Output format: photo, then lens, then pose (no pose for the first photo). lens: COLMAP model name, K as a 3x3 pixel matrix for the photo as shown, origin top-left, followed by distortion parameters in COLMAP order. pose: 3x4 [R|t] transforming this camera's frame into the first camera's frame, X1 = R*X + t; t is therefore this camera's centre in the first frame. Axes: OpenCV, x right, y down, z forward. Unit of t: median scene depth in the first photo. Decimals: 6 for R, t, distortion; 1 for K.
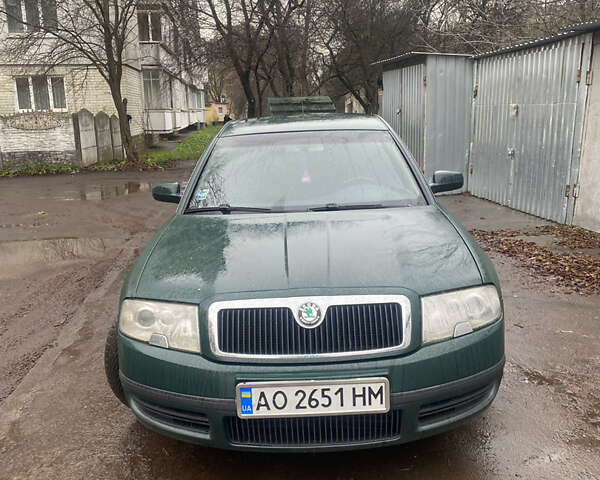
lens RADIAL K [[653.2, 0, 300.0], [0, 653.2, 240.0], [0, 0, 1]] dist [0.112697, -0.232818]
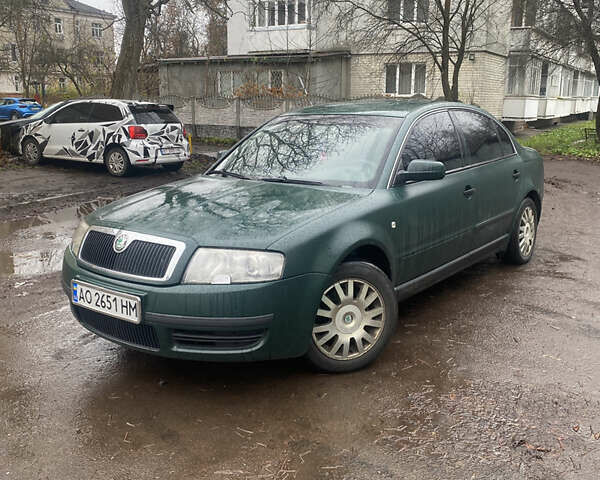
lens RADIAL K [[653.2, 0, 300.0], [0, 653.2, 240.0], [0, 0, 1]] dist [0.112697, -0.232818]
pose [[0.780897, 0.167539, -0.601772, 1.148720], [-0.155340, 0.985182, 0.072705, -0.048885], [0.605036, 0.036704, 0.795351, 0.145688]]
